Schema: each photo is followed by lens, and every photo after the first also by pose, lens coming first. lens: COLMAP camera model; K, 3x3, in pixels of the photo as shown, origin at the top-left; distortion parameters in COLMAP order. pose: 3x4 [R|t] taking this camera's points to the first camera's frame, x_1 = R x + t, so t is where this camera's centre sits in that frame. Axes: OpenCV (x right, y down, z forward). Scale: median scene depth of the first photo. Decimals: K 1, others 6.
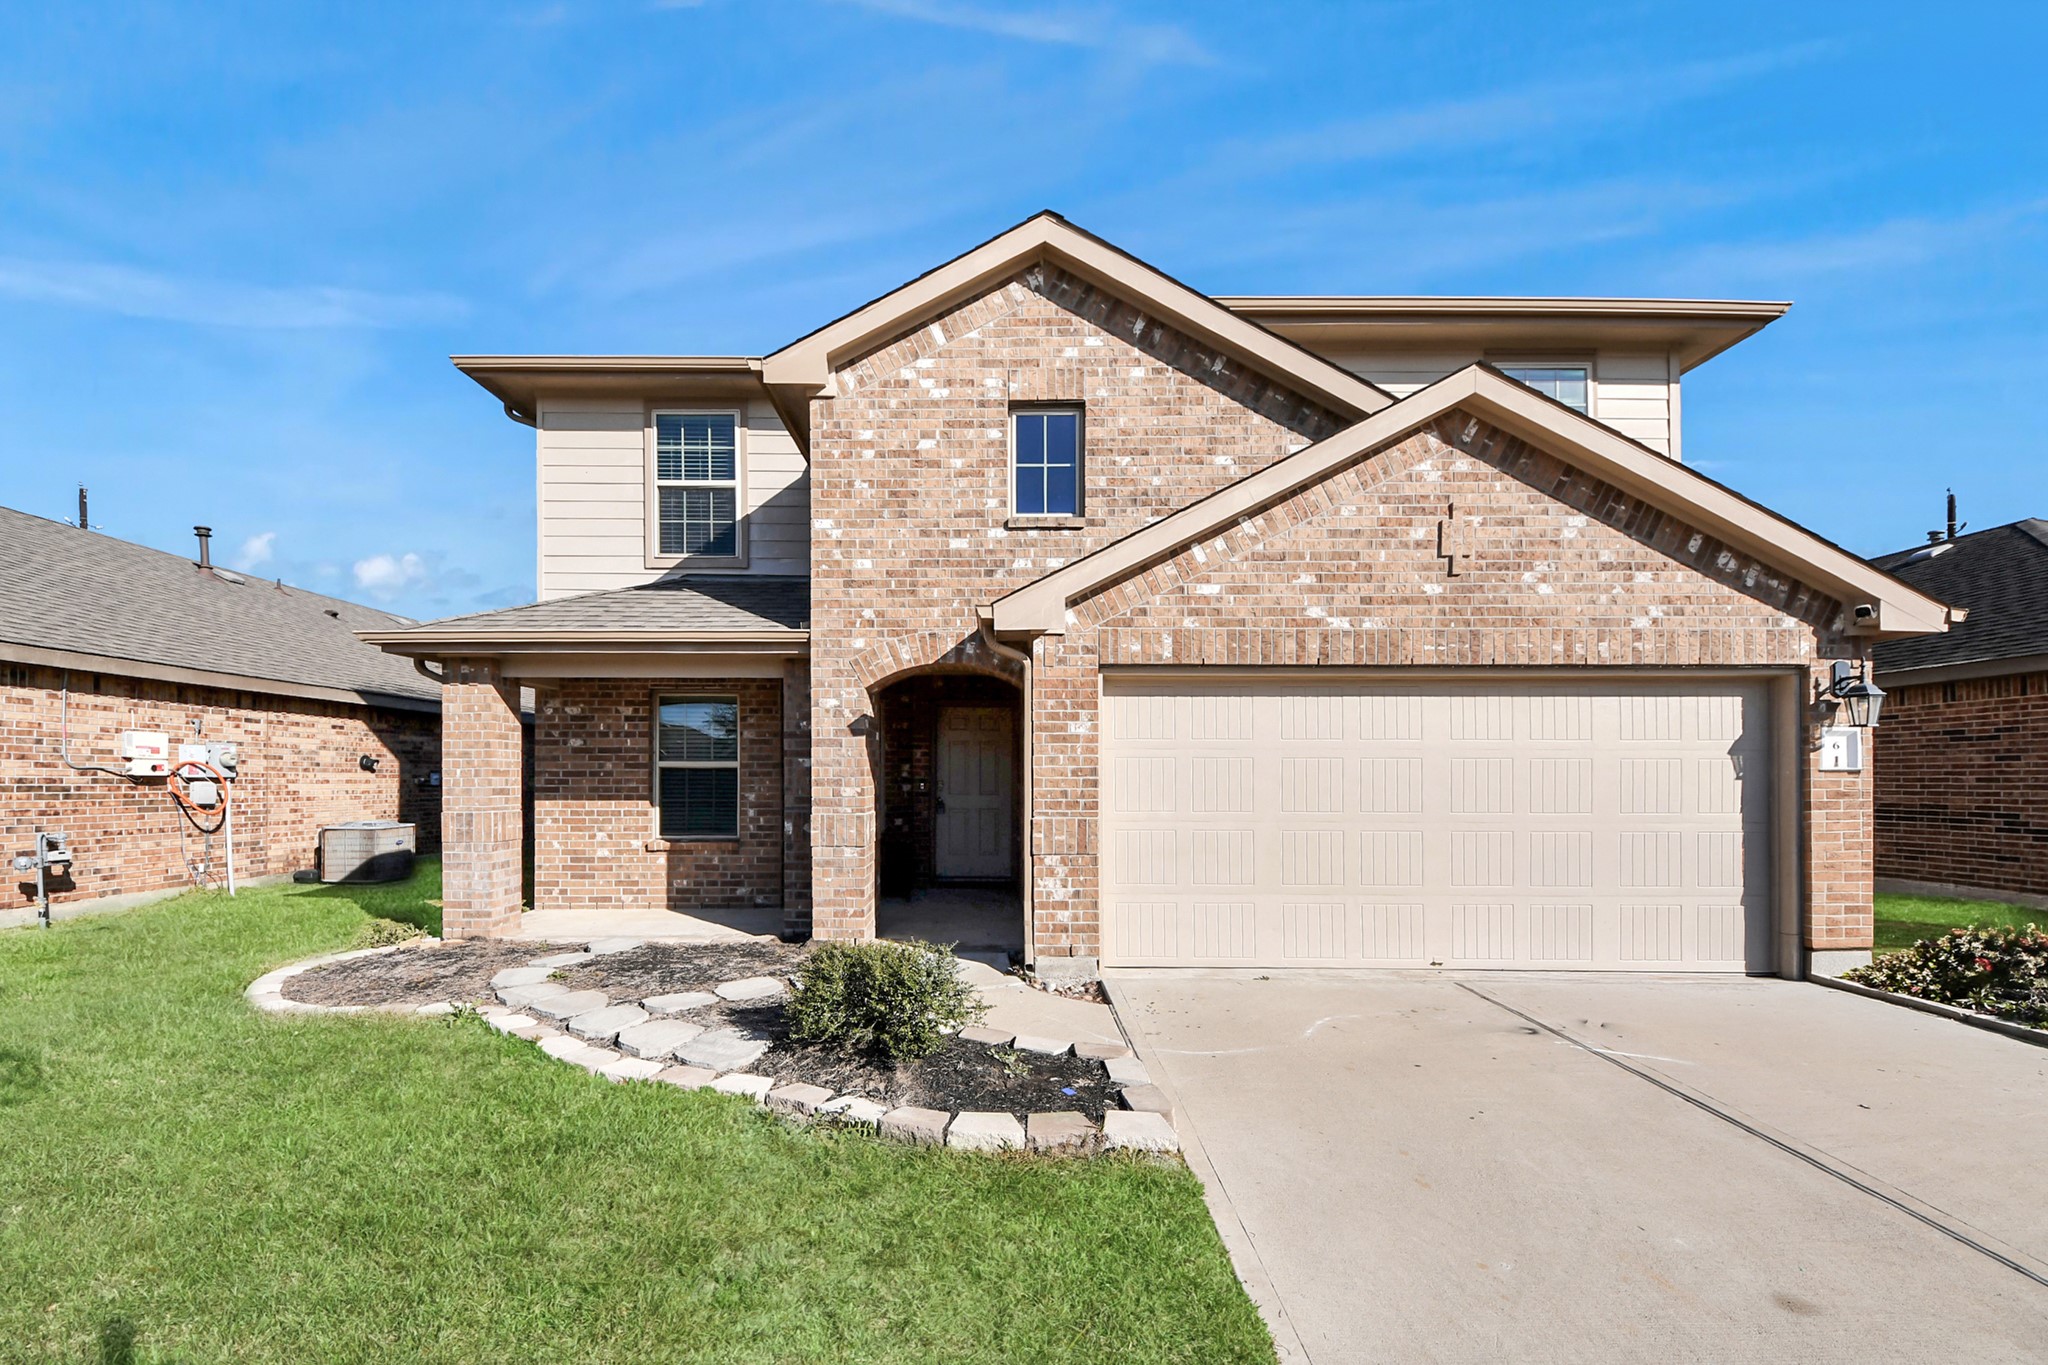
lens RADIAL K [[808.8, 0, 1024.0], [0, 808.8, 682.5], [0, 0, 1]] dist [0.016048, -0.000076]
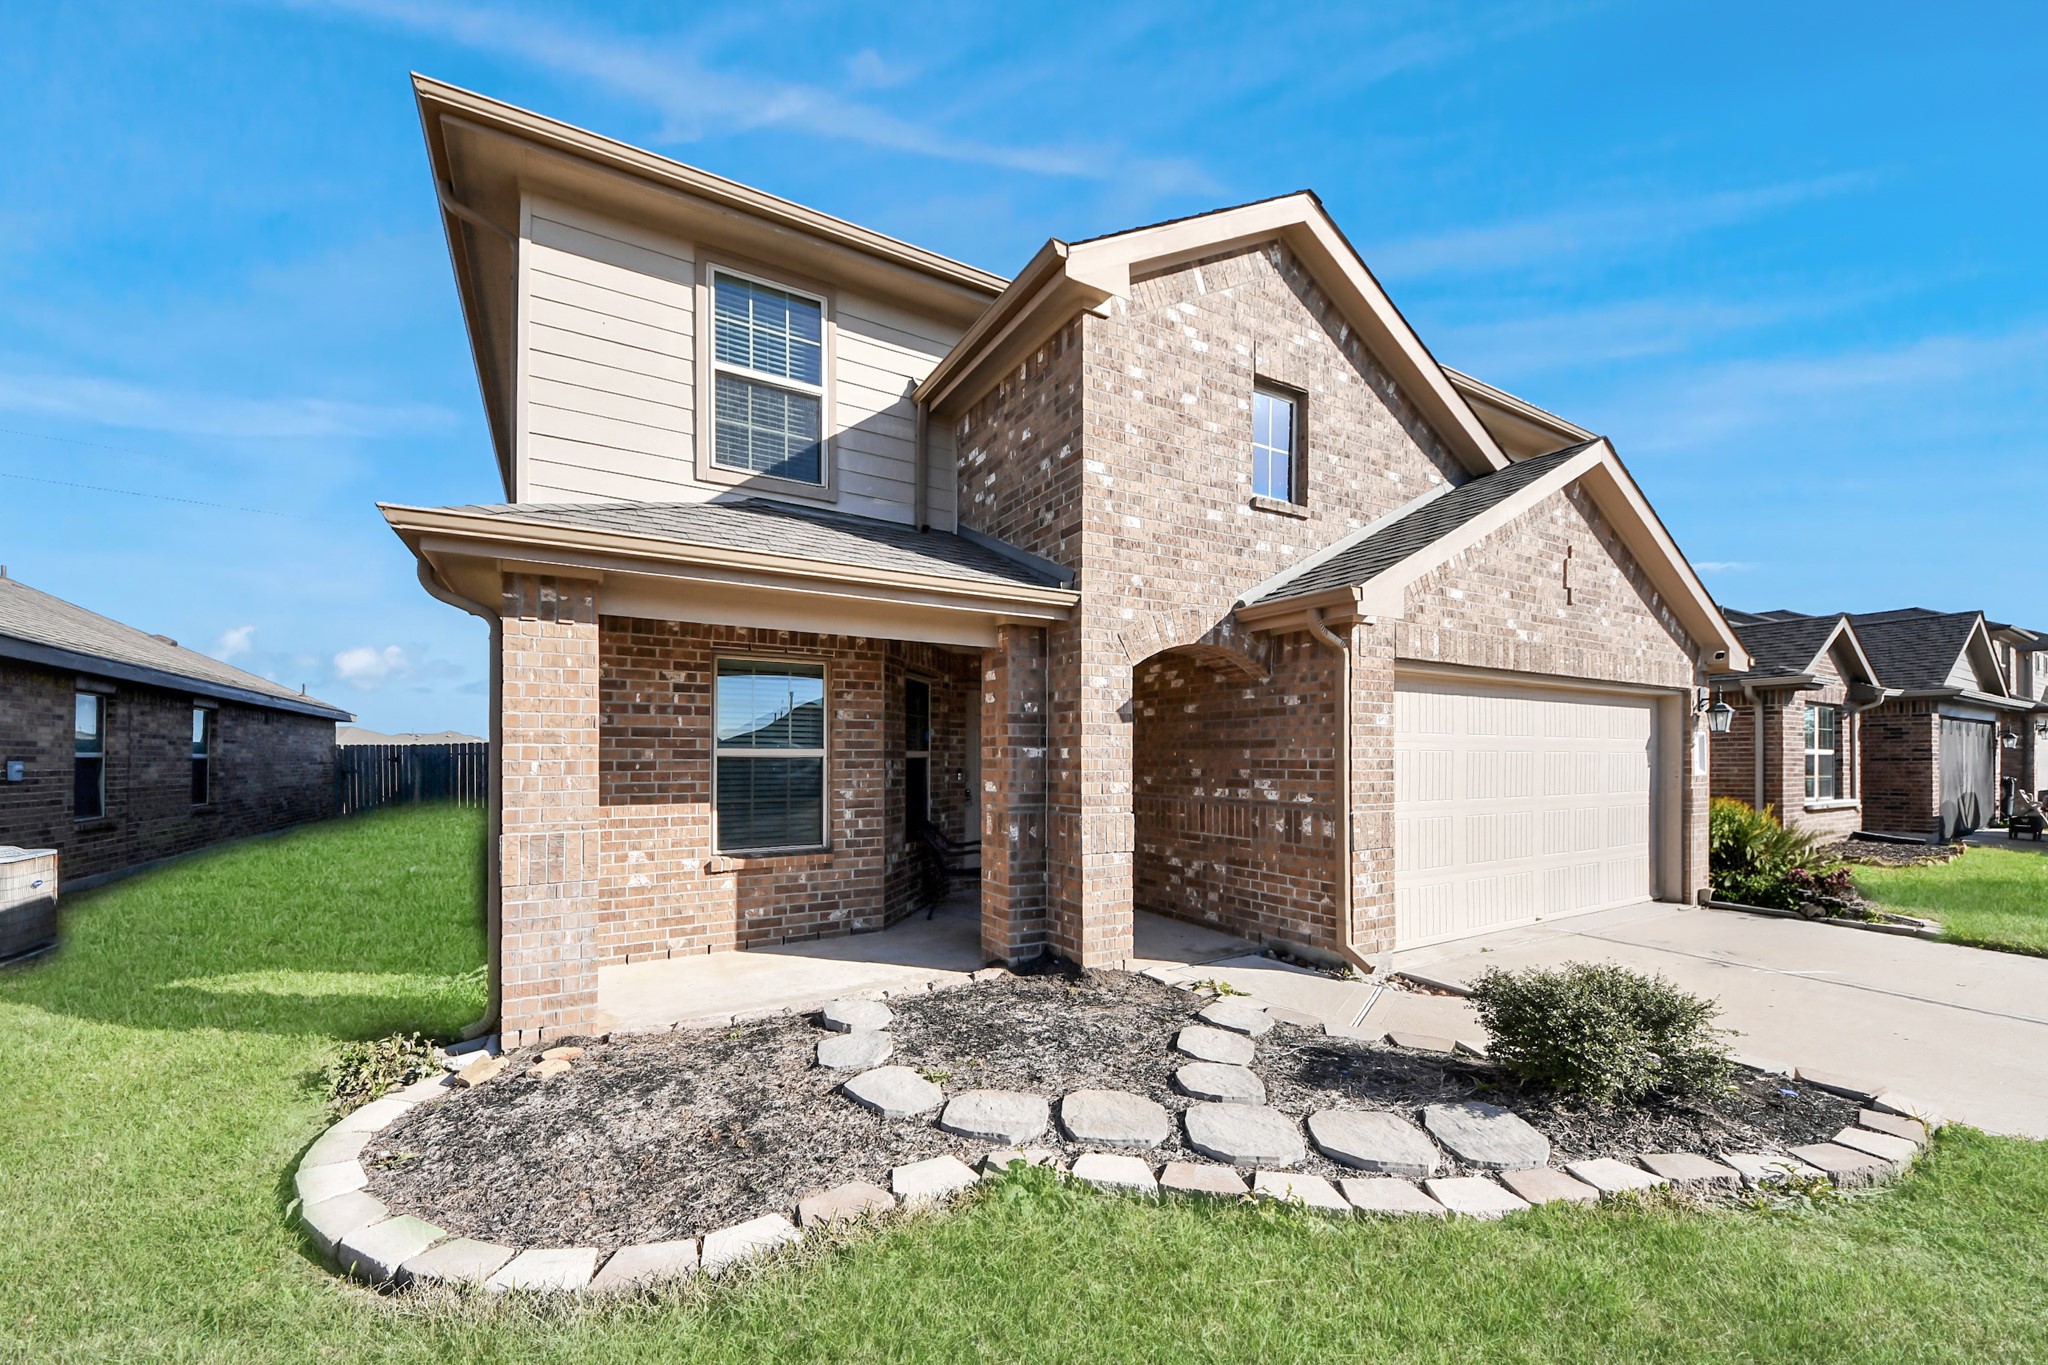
lens RADIAL K [[730.7, 0, 1014.1], [0, 730.7, 682.1], [0, 0, 1]] dist [0.021297, -0.015930]
pose [[0.877298, 0.048181, 0.477522, -0.657753], [-0.053967, 0.998541, -0.001603, 0.030256], [-0.476903, -0.024364, 0.878618, 0.367346]]
